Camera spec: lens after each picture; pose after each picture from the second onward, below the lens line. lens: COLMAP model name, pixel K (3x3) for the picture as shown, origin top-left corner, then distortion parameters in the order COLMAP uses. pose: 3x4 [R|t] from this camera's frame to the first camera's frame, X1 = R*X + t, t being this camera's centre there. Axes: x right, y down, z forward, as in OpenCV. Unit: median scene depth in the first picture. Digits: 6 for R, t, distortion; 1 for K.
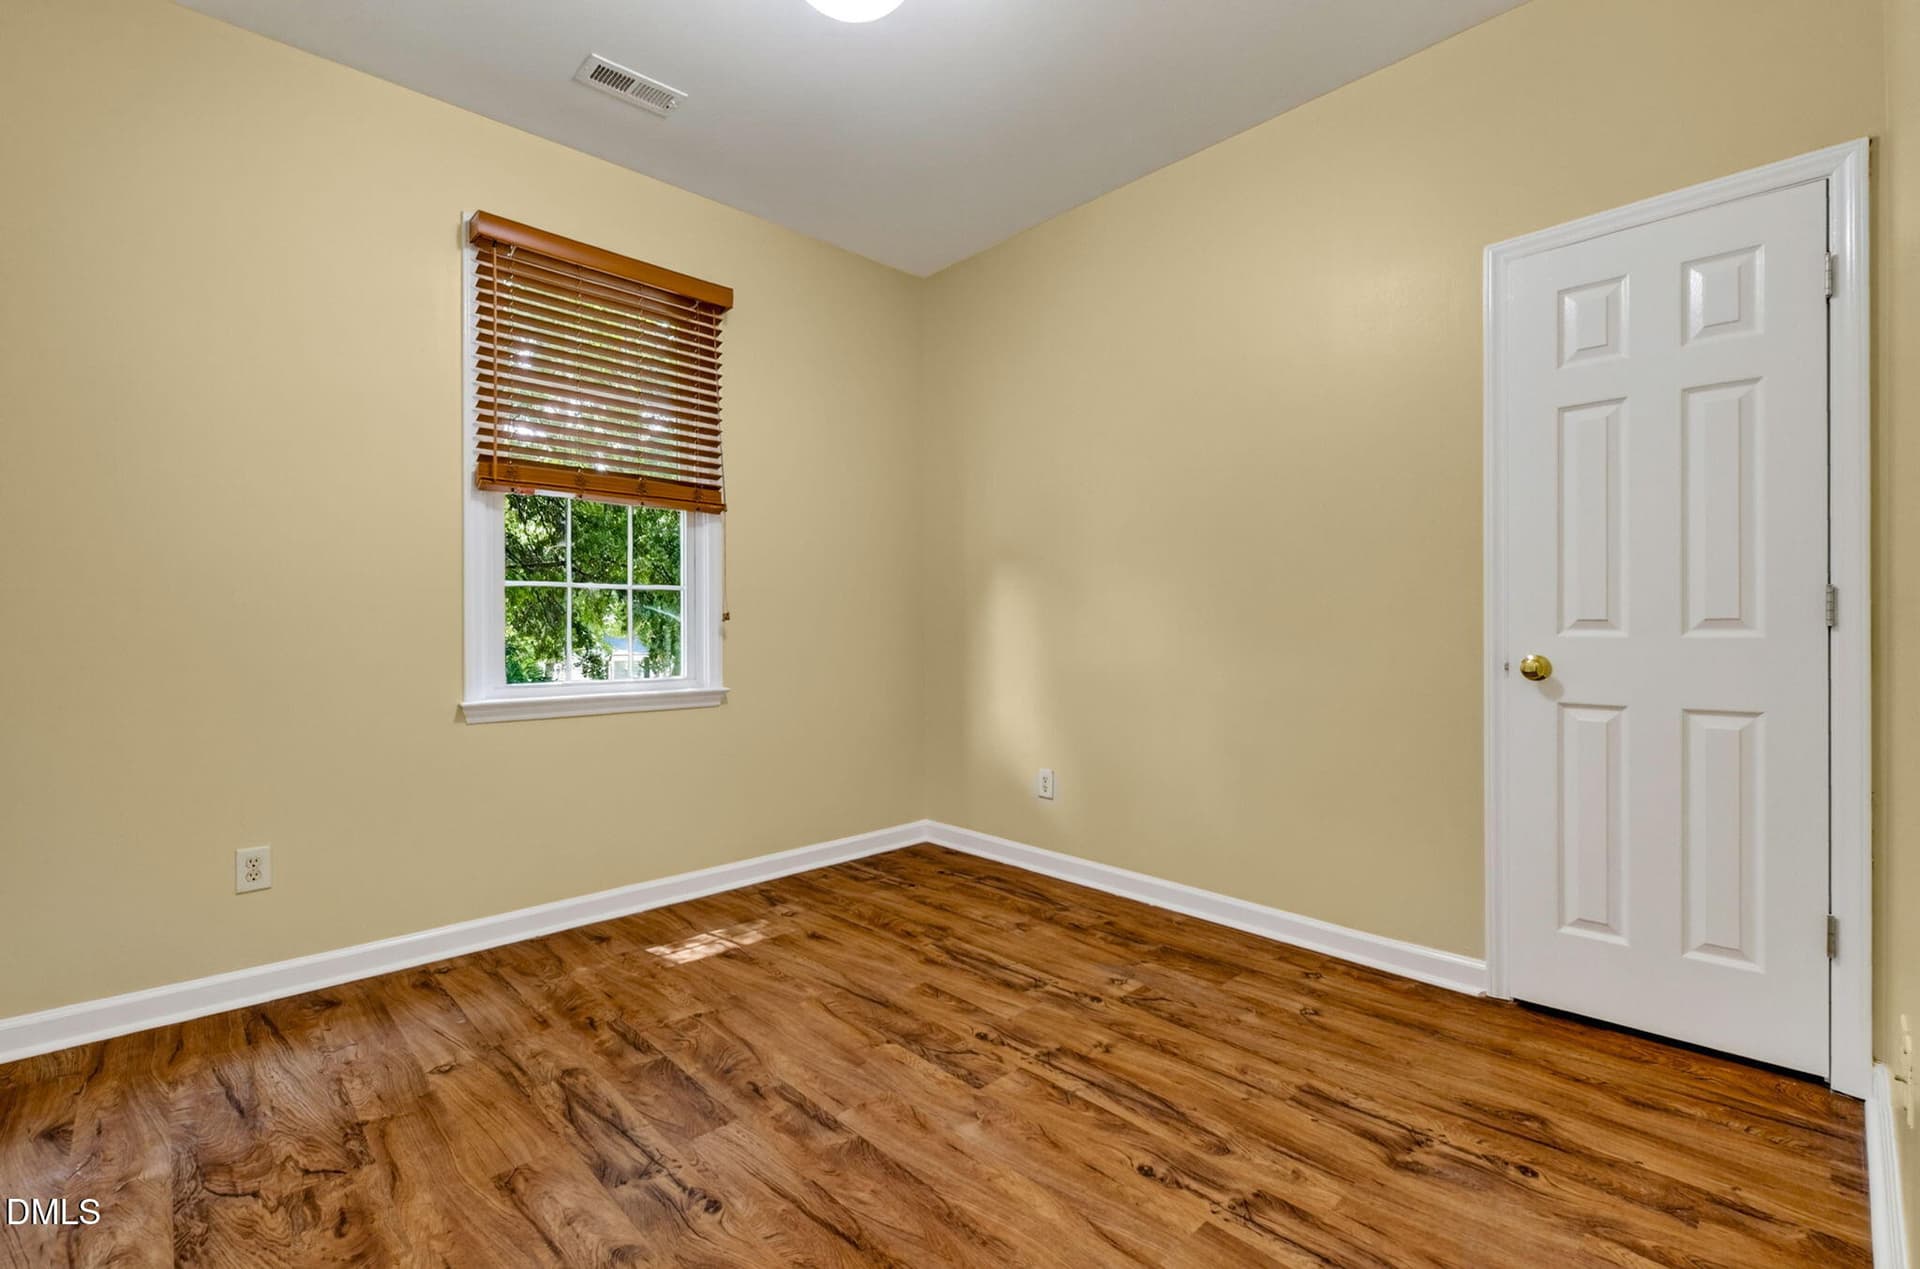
lens RADIAL K [[851.1, 0, 962.3], [0, 851.1, 625.8], [0, 0, 1]] dist [-0.026716, -0.000447]
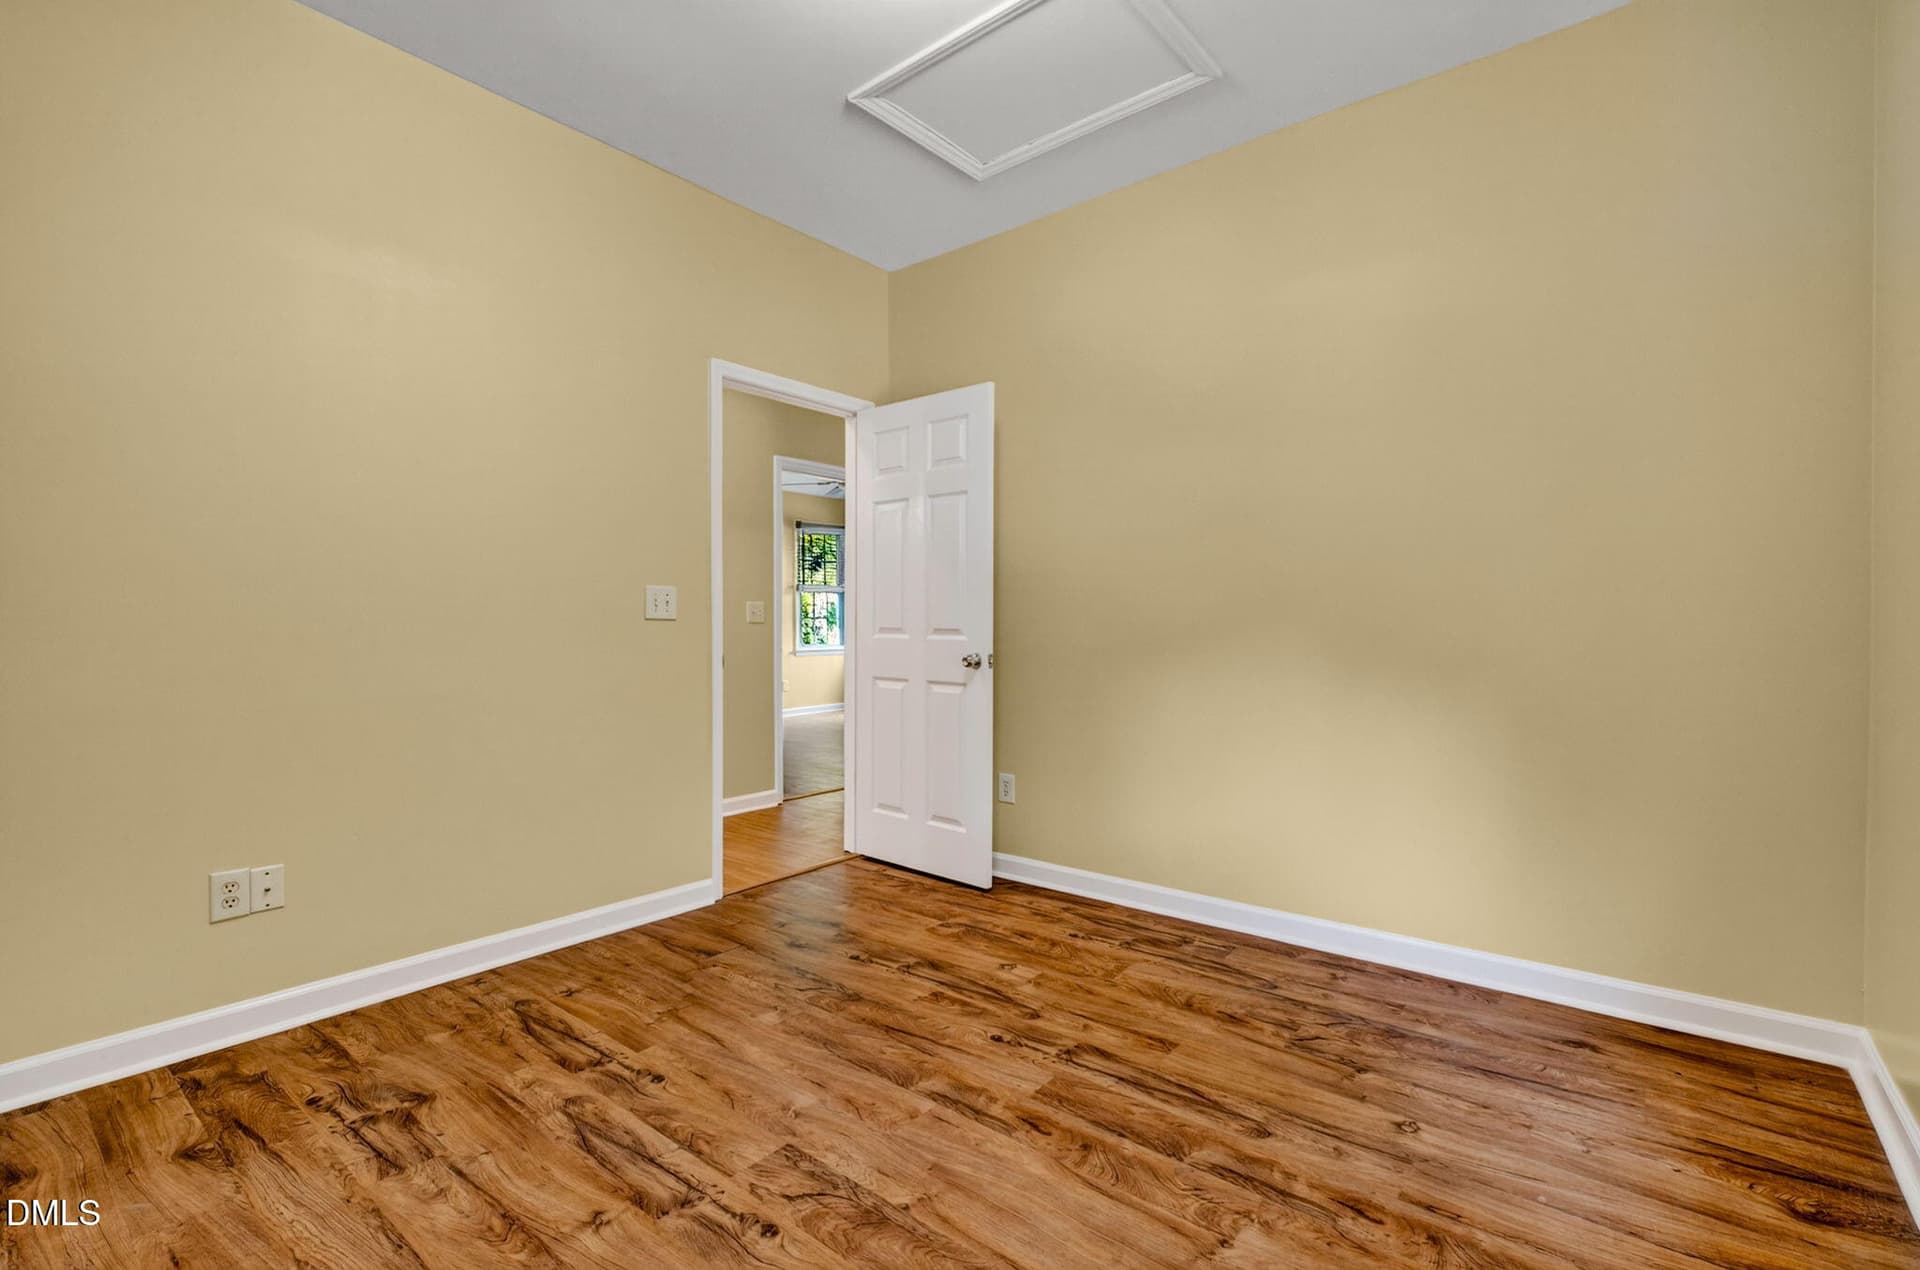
lens RADIAL K [[851.1, 0, 963.3], [0, 851.1, 646.0], [0, 0, 1]] dist [-0.026716, -0.000447]
pose [[-0.992041, 0.003299, -0.125876, -0.055743], [0.000599, 0.999769, 0.021477, 0.008065], [0.125918, 0.021231, -0.991814, 1.976557]]
